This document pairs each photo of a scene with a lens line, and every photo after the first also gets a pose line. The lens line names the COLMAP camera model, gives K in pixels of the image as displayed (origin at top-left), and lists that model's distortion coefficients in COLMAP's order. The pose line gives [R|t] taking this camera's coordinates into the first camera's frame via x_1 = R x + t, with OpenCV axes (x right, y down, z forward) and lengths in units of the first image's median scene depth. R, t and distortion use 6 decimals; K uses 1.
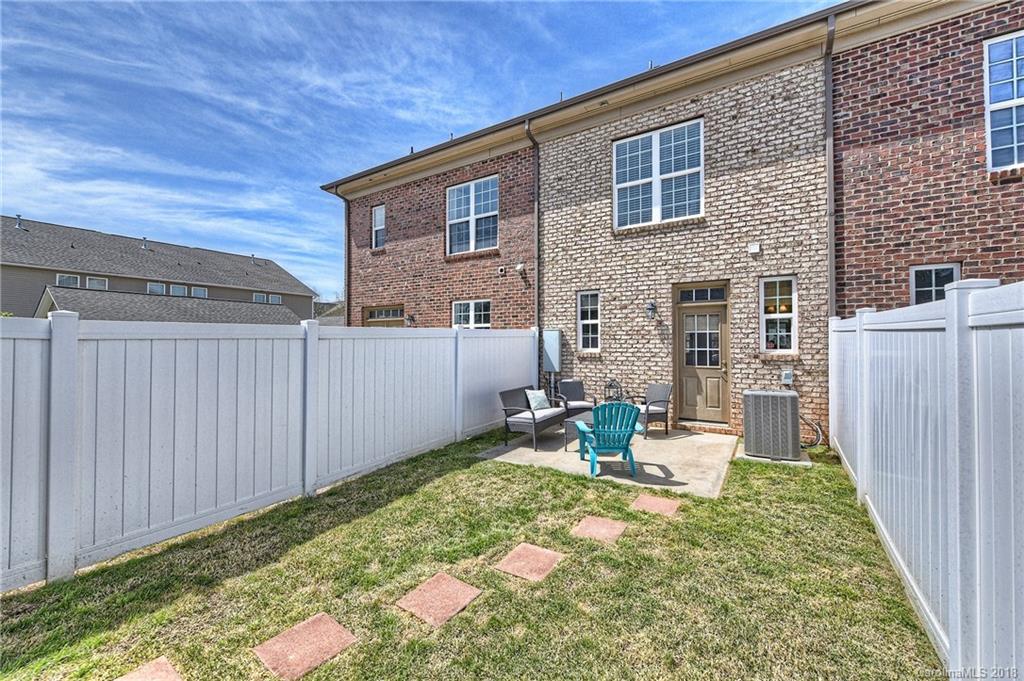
lens RADIAL K [[404.9, 0, 515.8], [0, 404.9, 336.9], [0, 0, 1]] dist [0.000951, -0.000121]
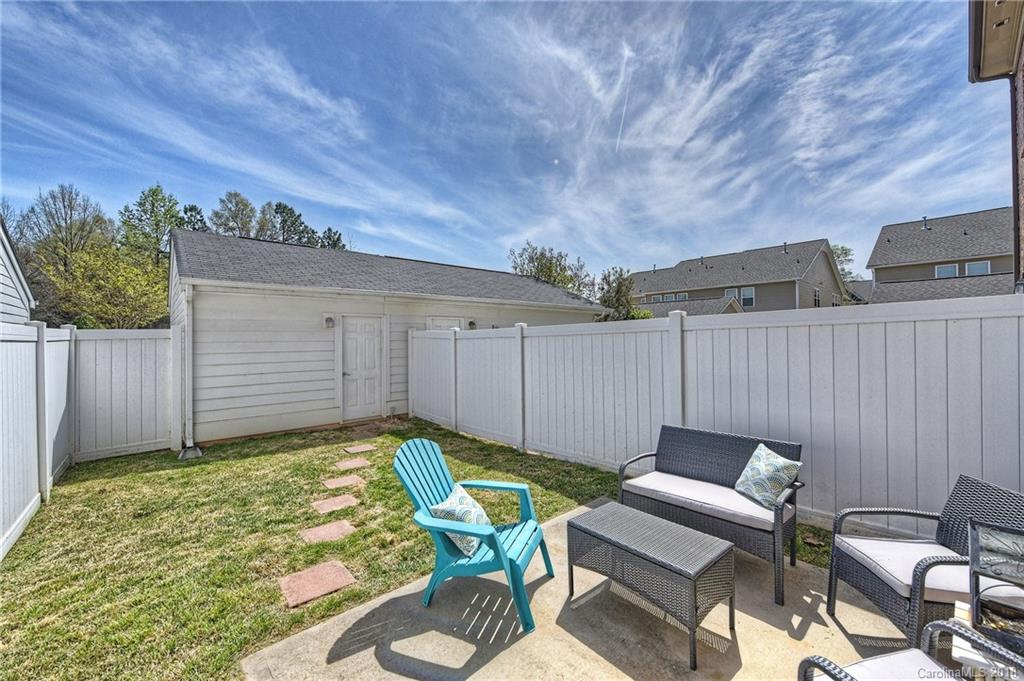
lens RADIAL K [[401.5, 0, 508.9], [0, 401.5, 335.8], [0, 0, 1]] dist [-0.000174, -0.000146]
pose [[-0.269248, -0.001923, -0.963069, 0.770543], [0.025141, 0.999643, -0.009025, 0.015878], [0.962743, -0.026643, -0.269104, 1.278132]]
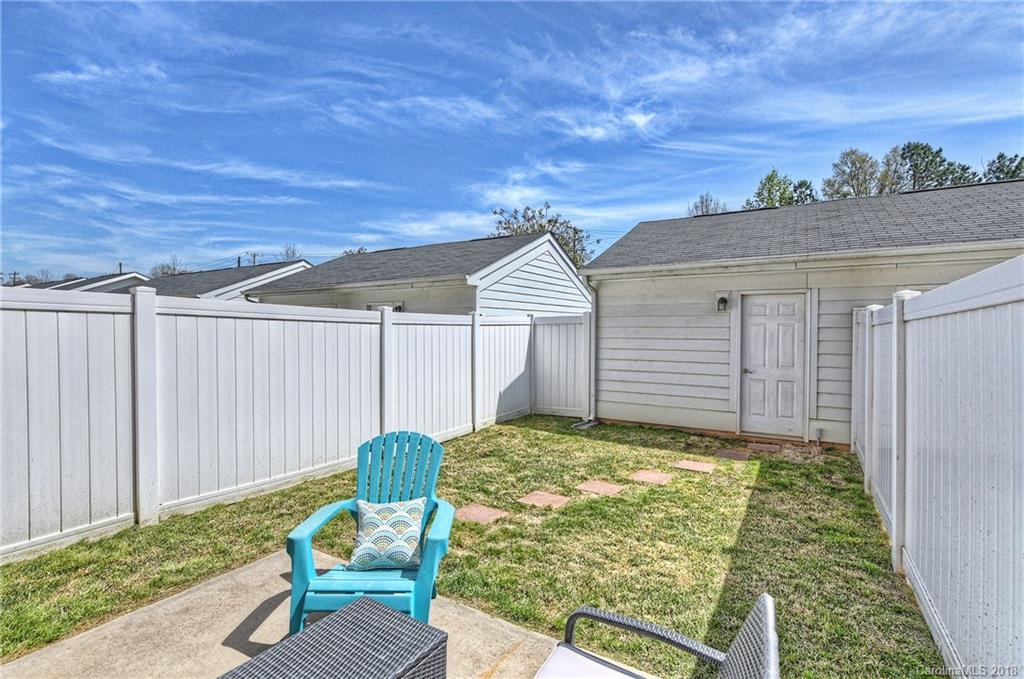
lens RADIAL K [[466.8, 0, 517.3], [0, 466.8, 335.8], [0, 0, 1]] dist [0.002107, -0.000140]
pose [[-0.998810, 0.000641, -0.048767, 0.120739], [0.000579, 0.999999, 0.001269, 0.028970], [0.048768, 0.001239, -0.998809, 1.619840]]
